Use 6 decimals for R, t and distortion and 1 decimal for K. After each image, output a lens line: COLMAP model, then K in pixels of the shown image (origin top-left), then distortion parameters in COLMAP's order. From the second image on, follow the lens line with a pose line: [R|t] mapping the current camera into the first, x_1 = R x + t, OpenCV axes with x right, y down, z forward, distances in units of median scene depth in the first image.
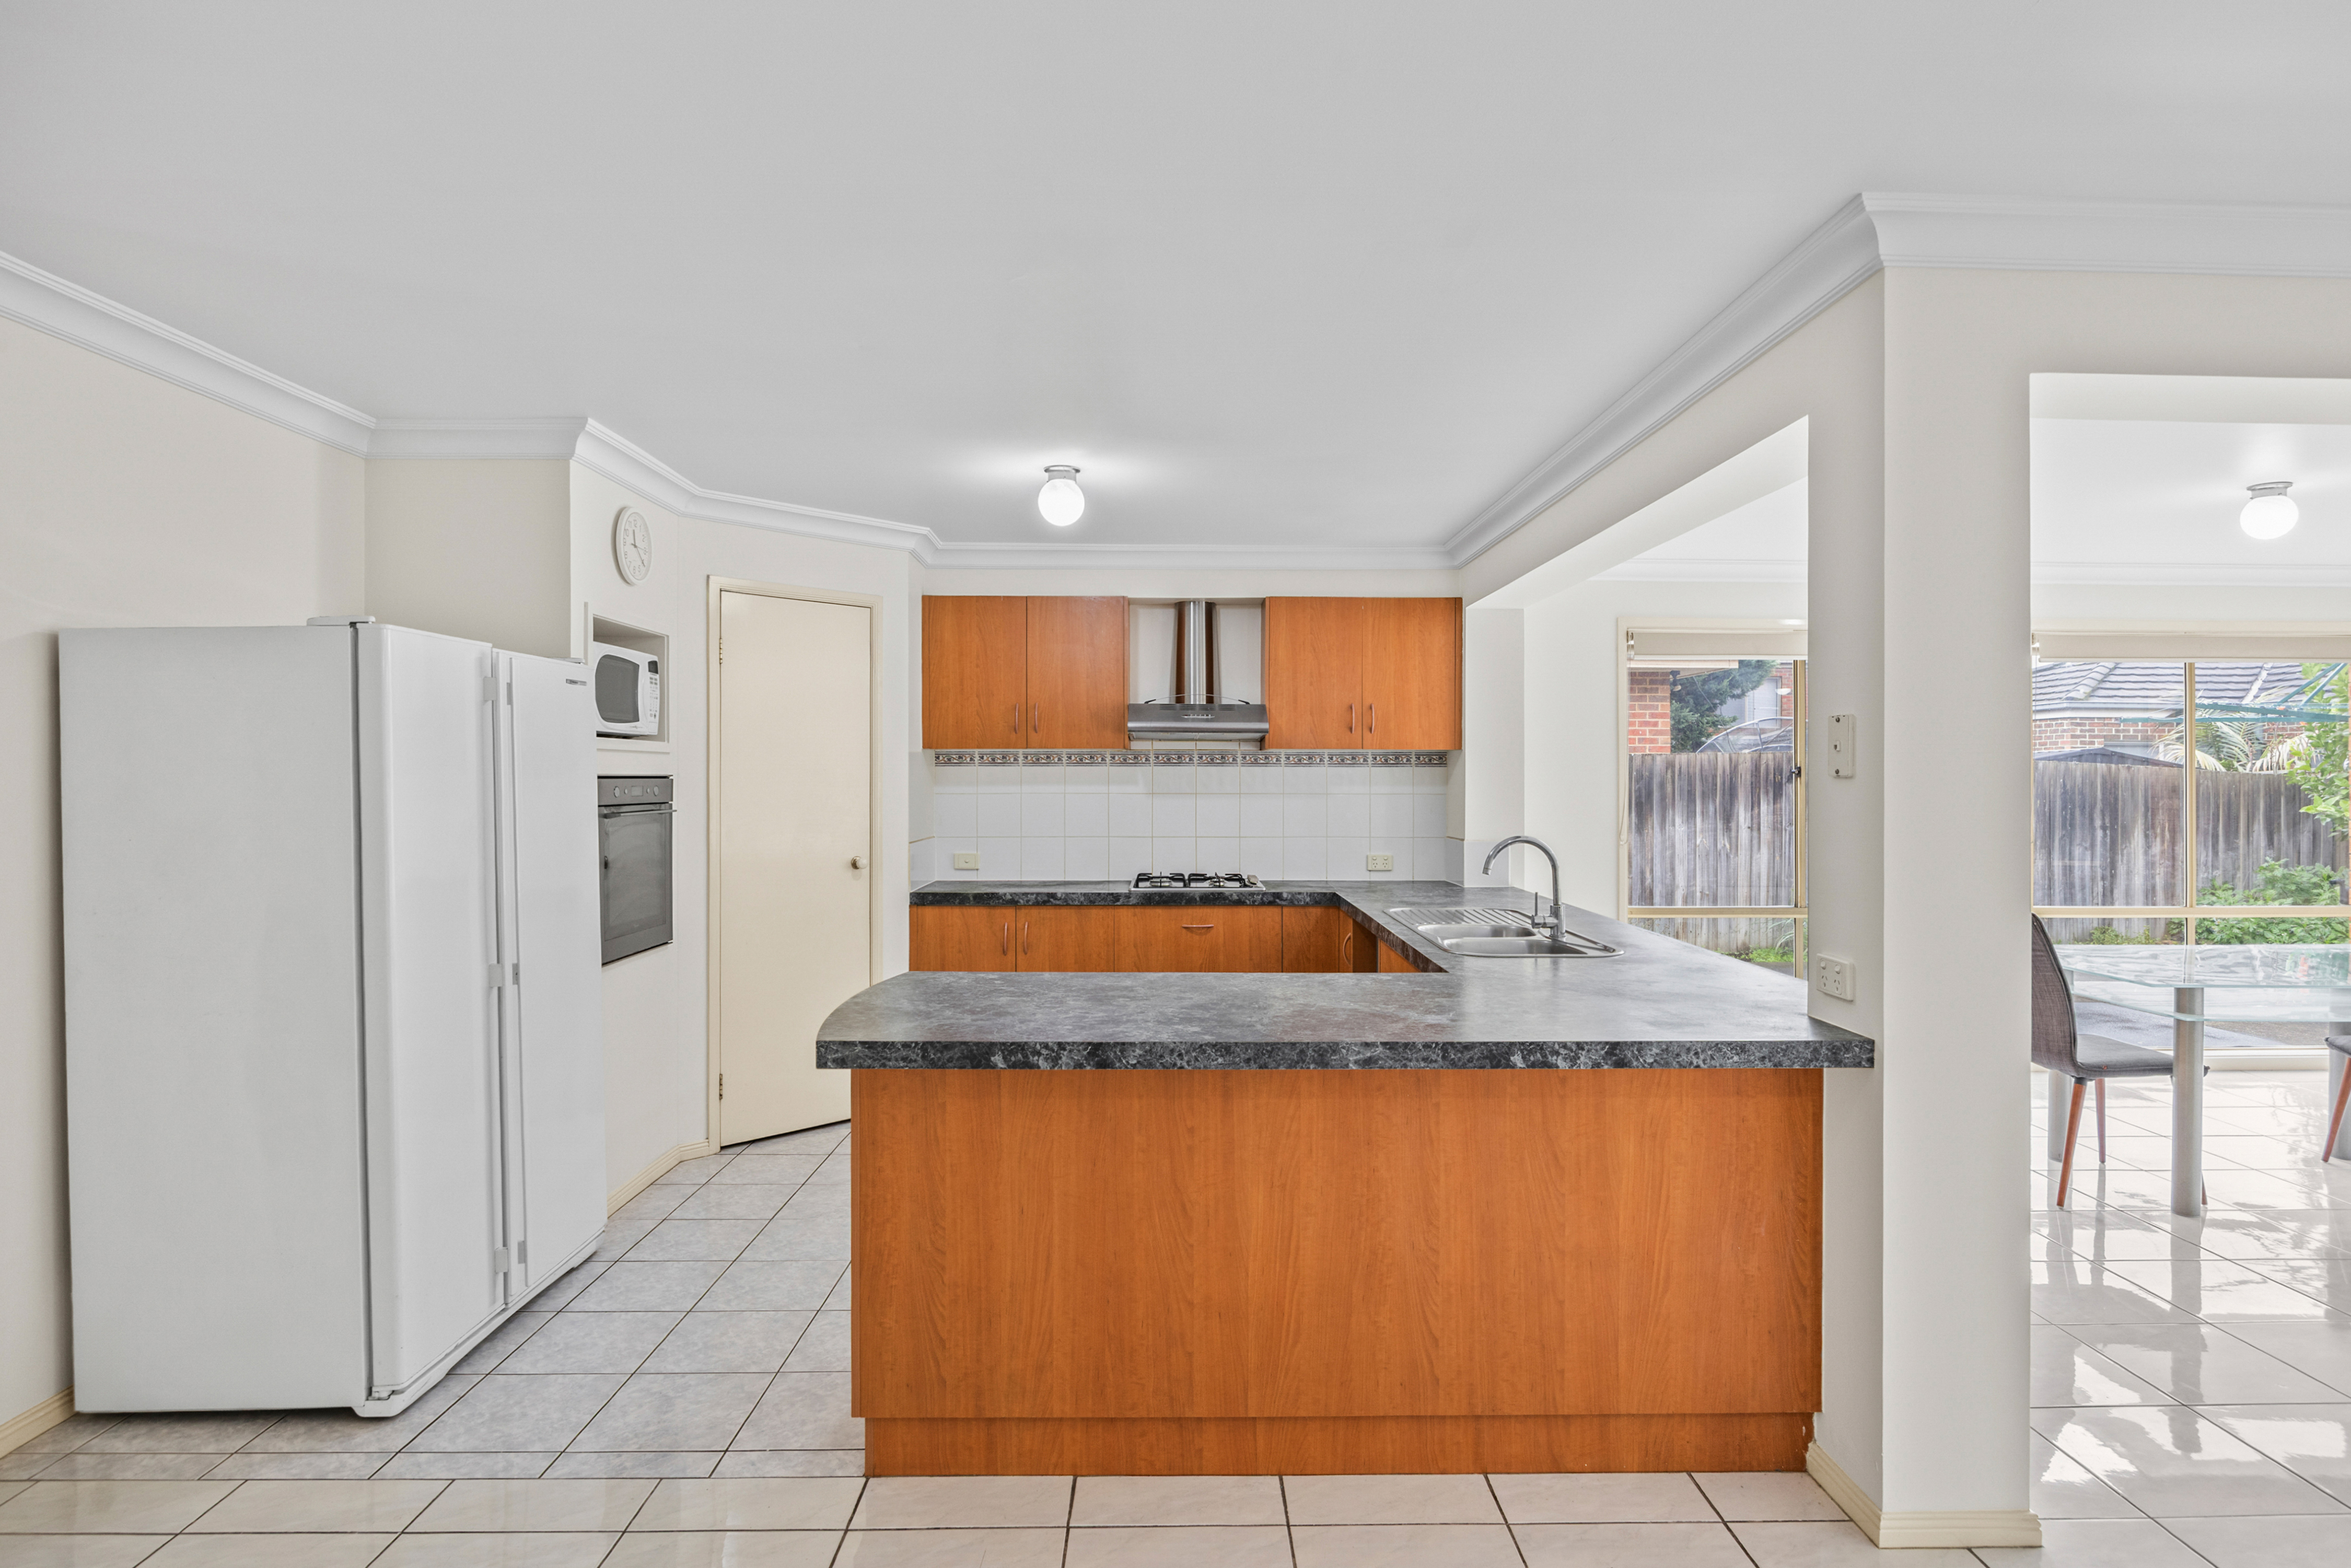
lens RADIAL K [[1184.7, 0, 1175.5], [0, 1184.7, 784.0], [0, 0, 1]] dist [-0.001053, -0.000360]
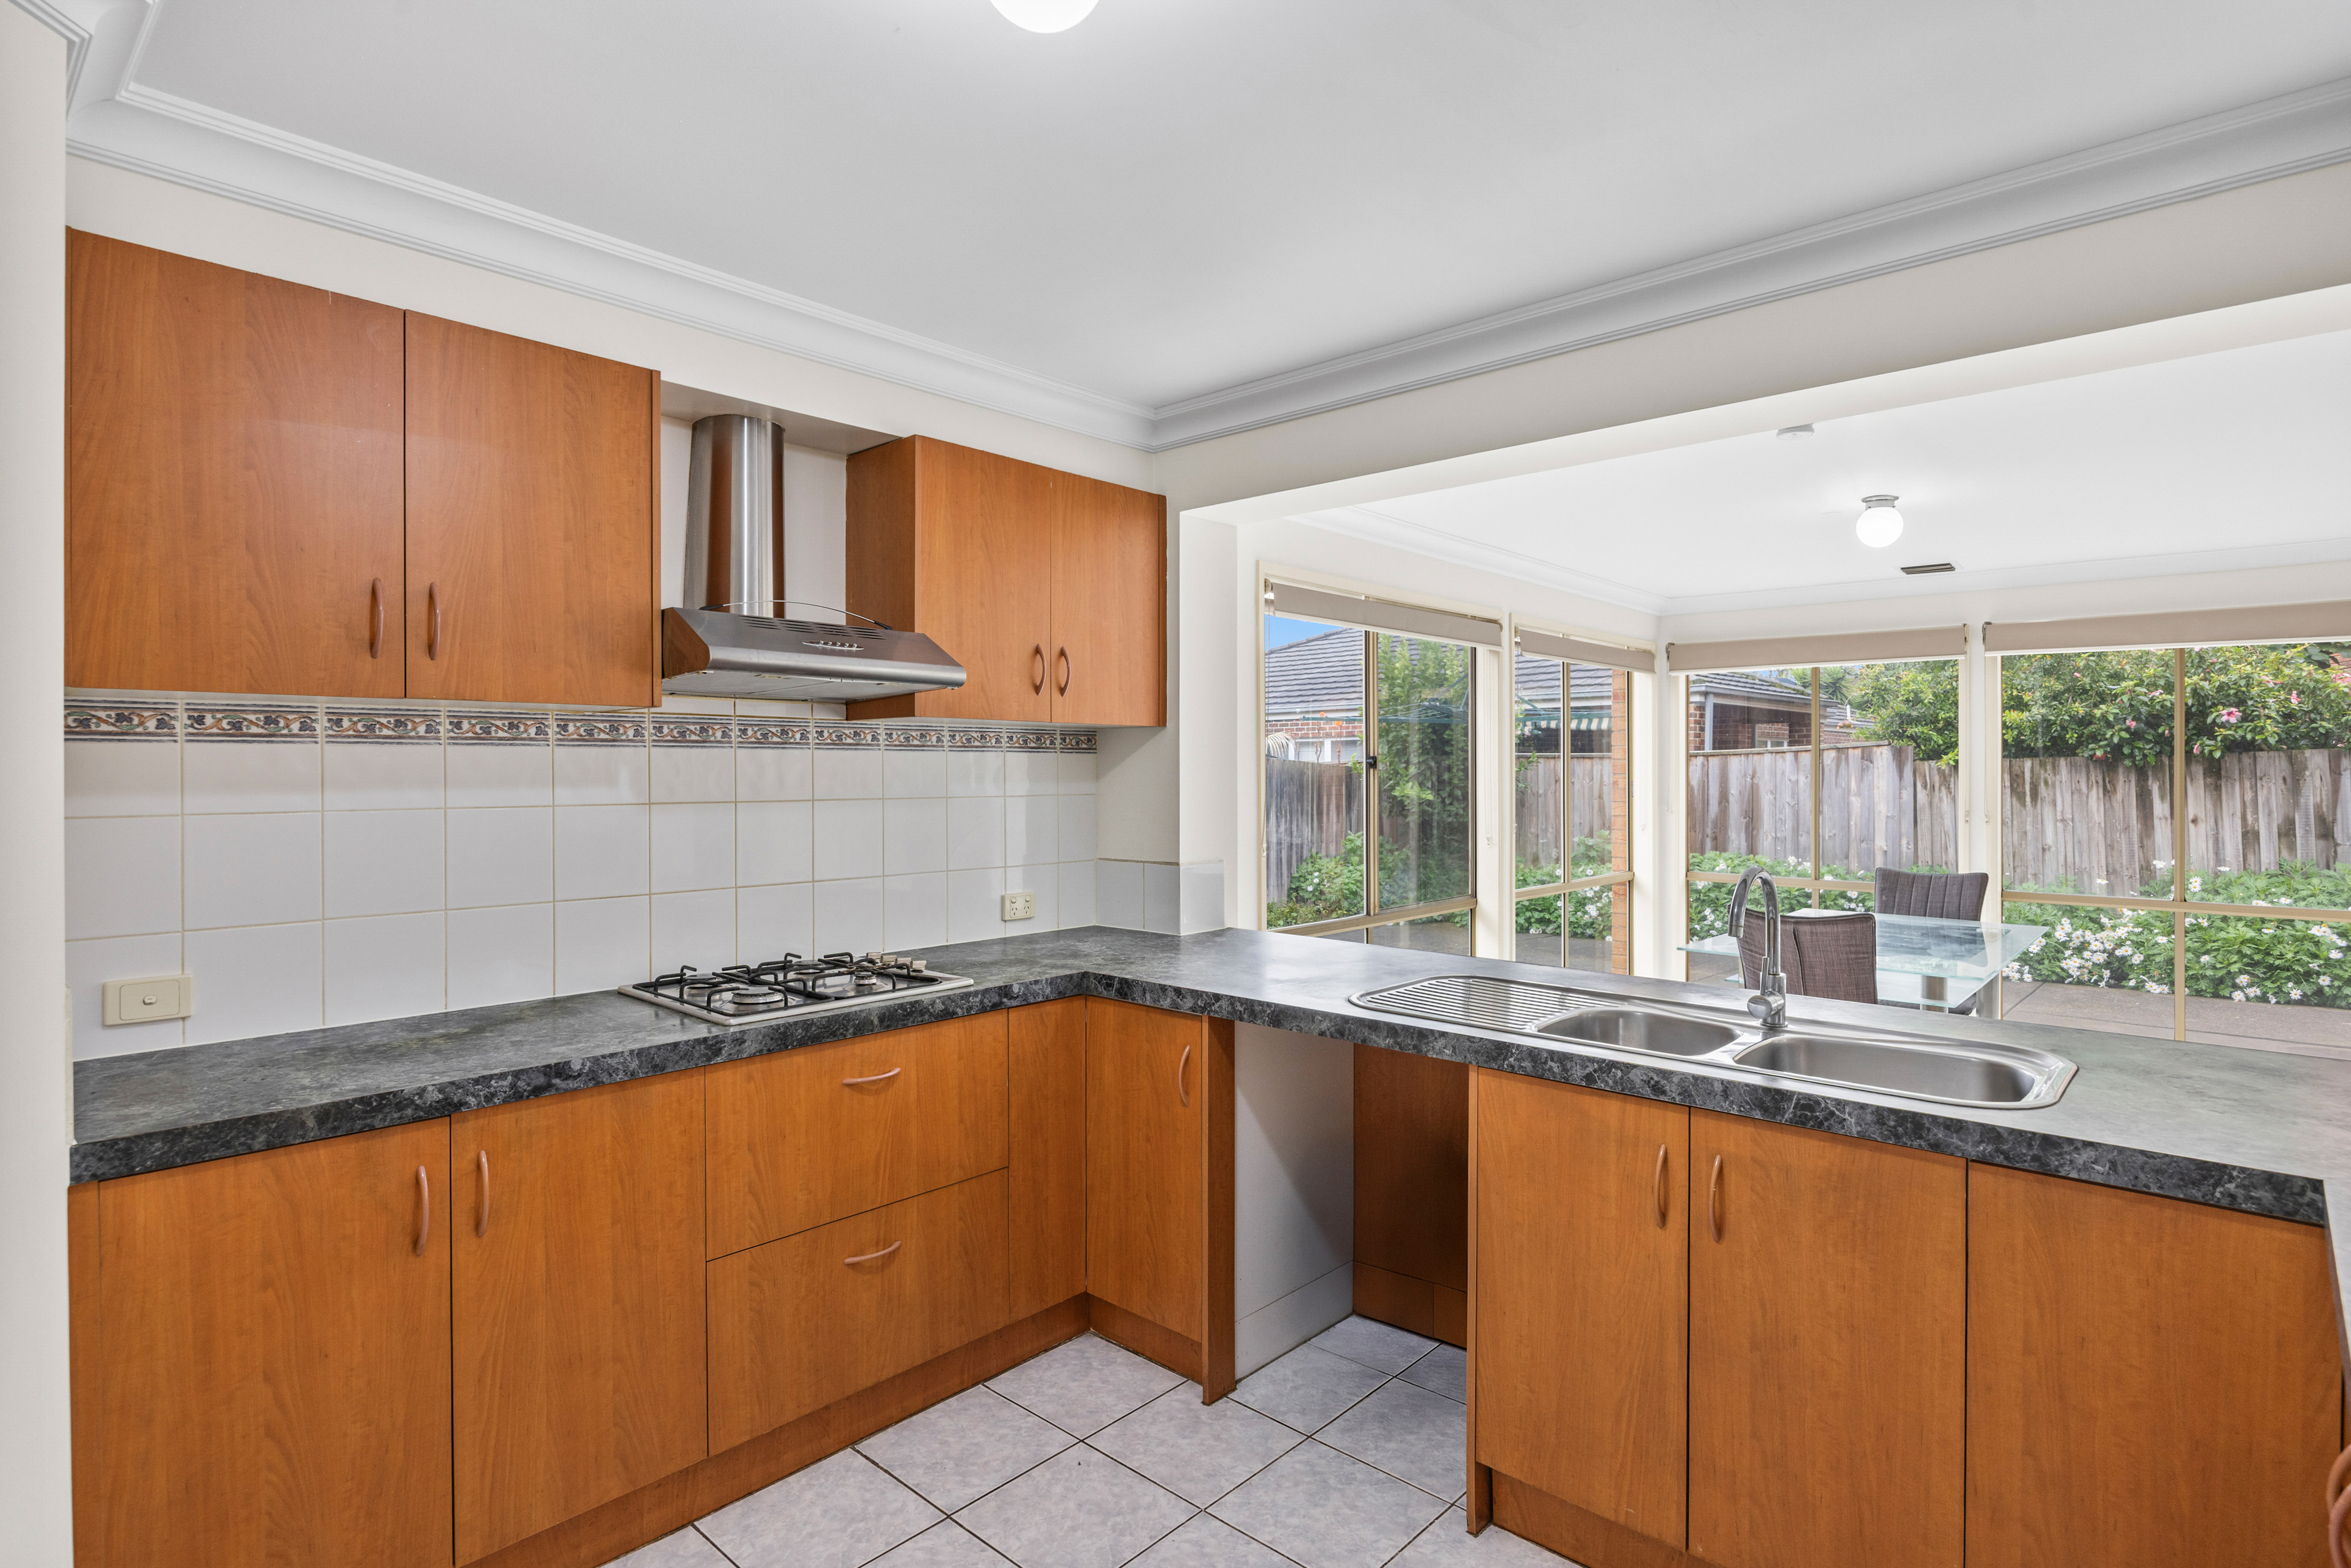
lens RADIAL K [[1207.6, 0, 1168.1], [0, 1207.6, 770.3], [0, 0, 1]] dist [0.026325, -0.000319]
pose [[0.684823, -0.002657, 0.728705, -0.247229], [0.004538, 0.999990, -0.000618, -0.004638], [-0.728696, 0.003730, 0.684828, 0.539188]]
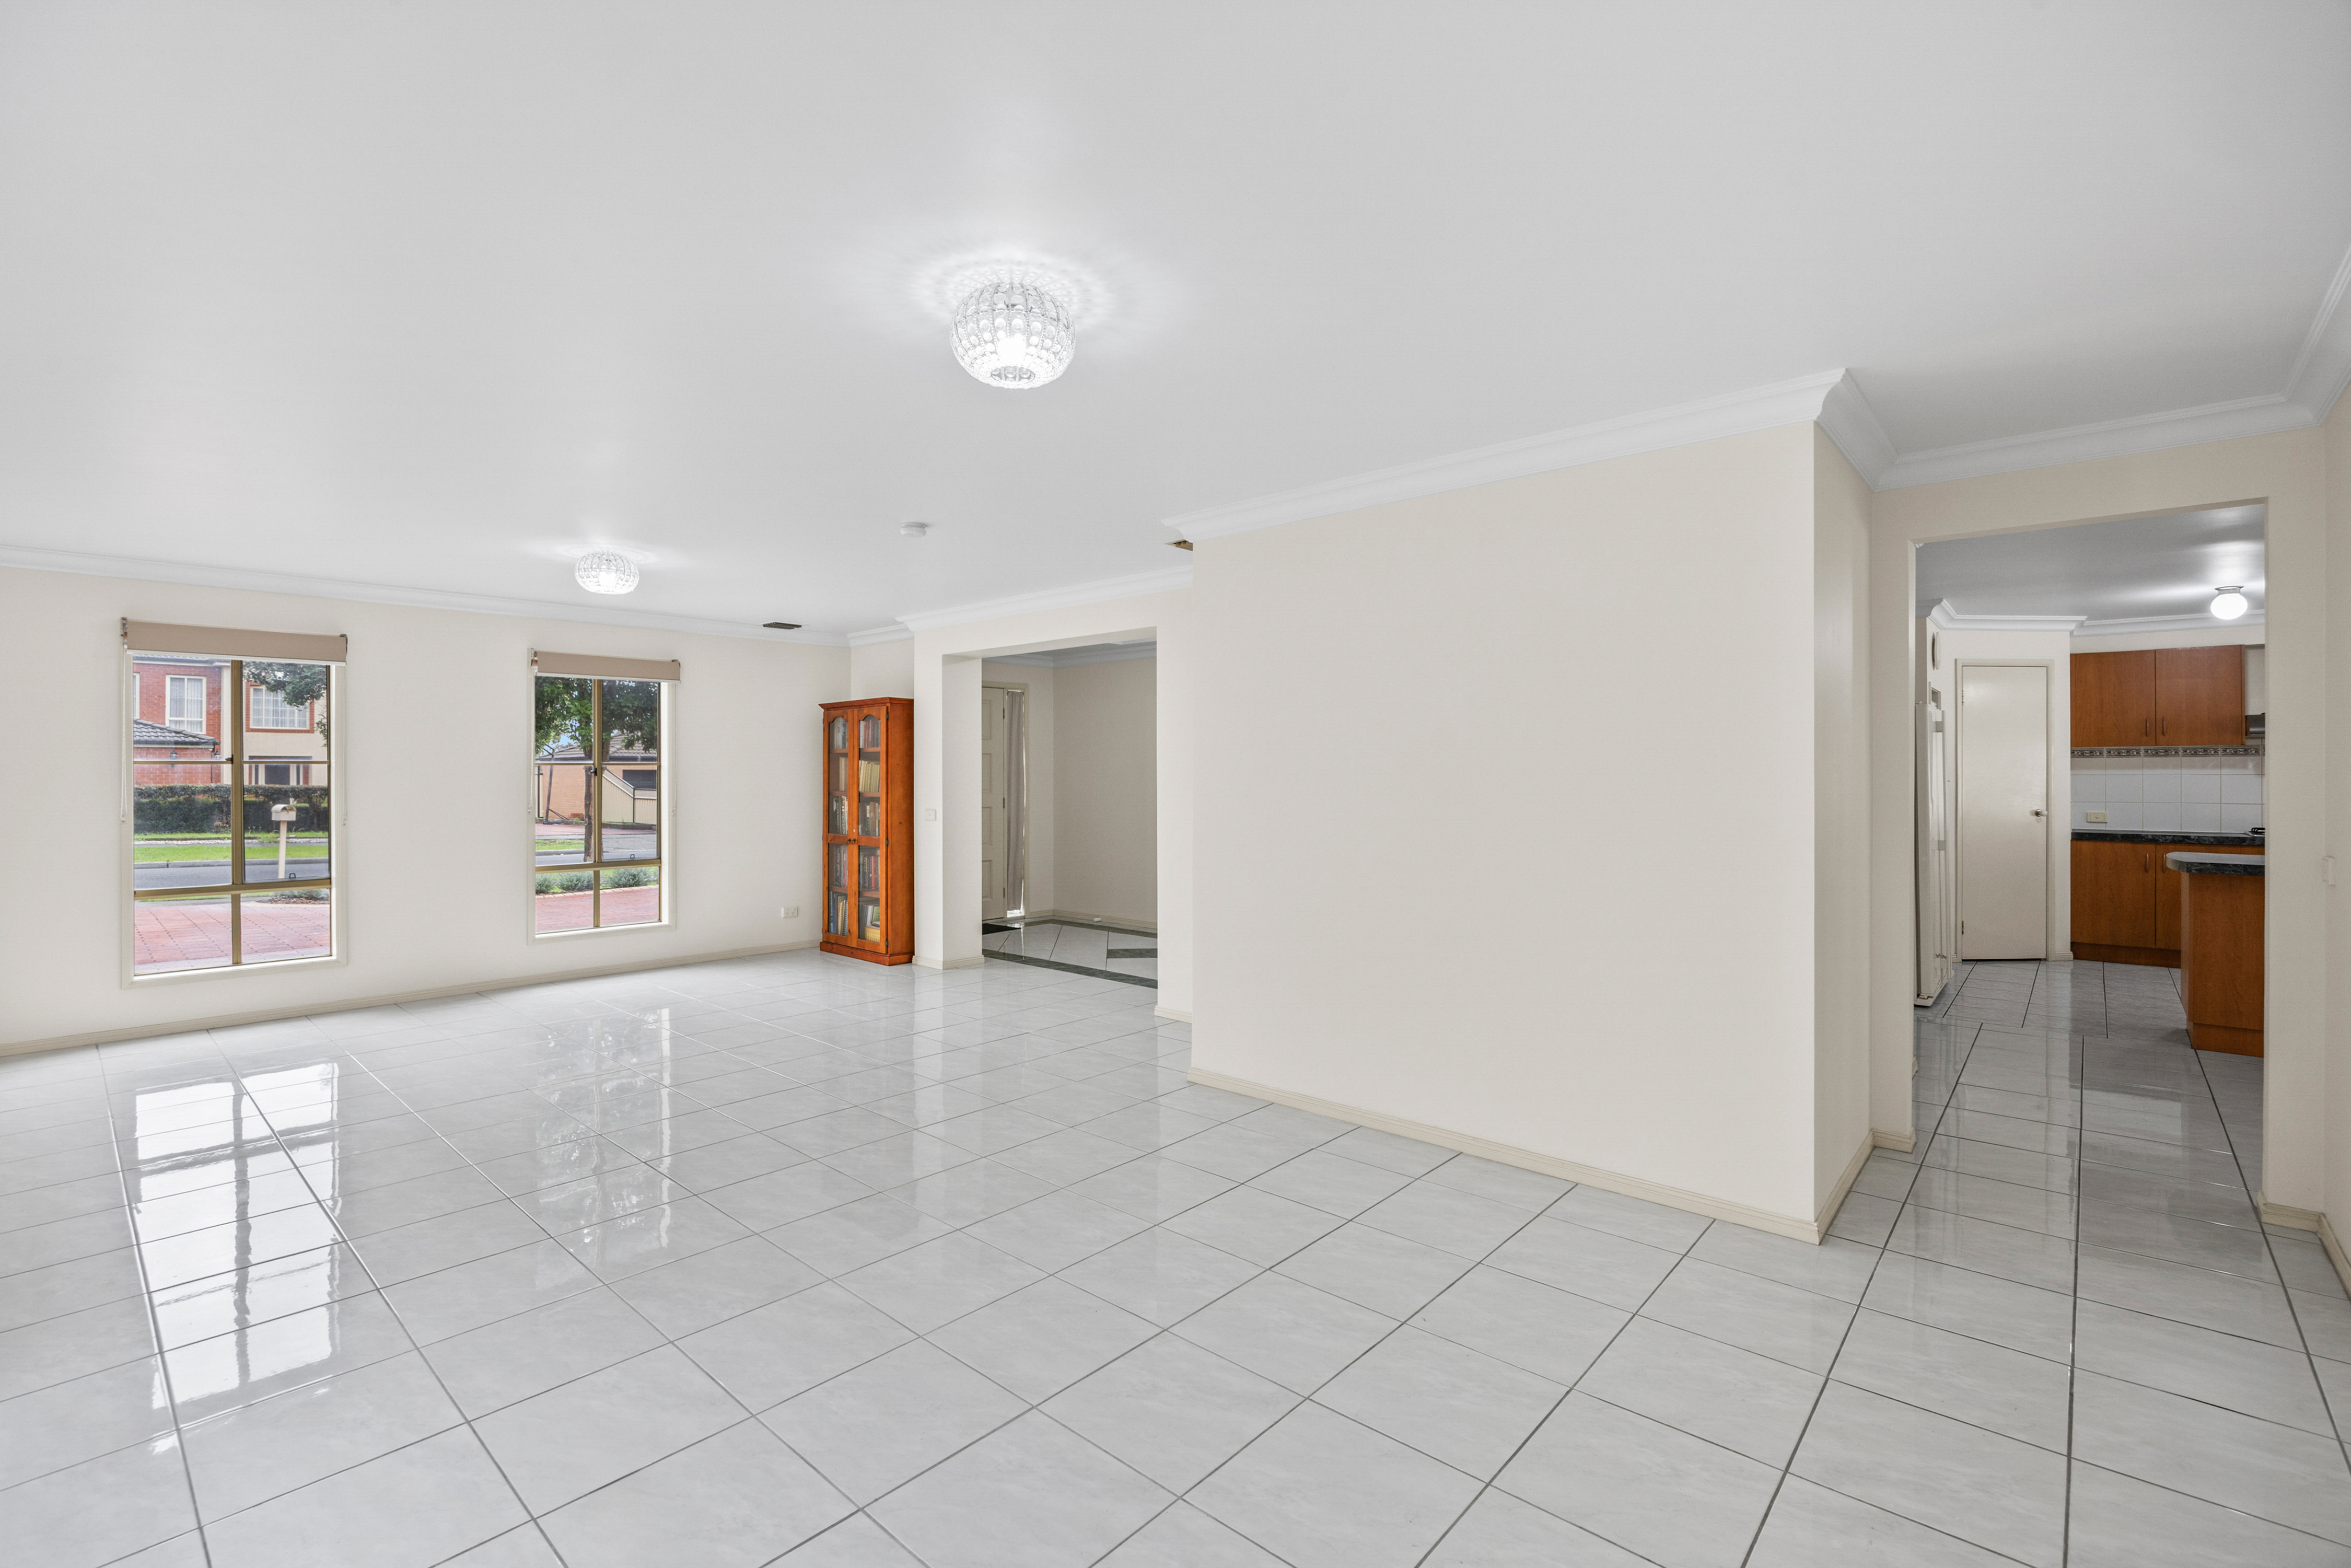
lens RADIAL K [[1021.9, 0, 1175.5], [0, 1021.9, 784.0], [0, 0, 1]] dist [-0.010567, -0.000023]
pose [[0.742699, 0.001939, -0.669623, -0.193556], [0.001689, 0.999987, 0.004768, 0.012468], [0.669624, -0.004672, 0.742686, -0.885869]]
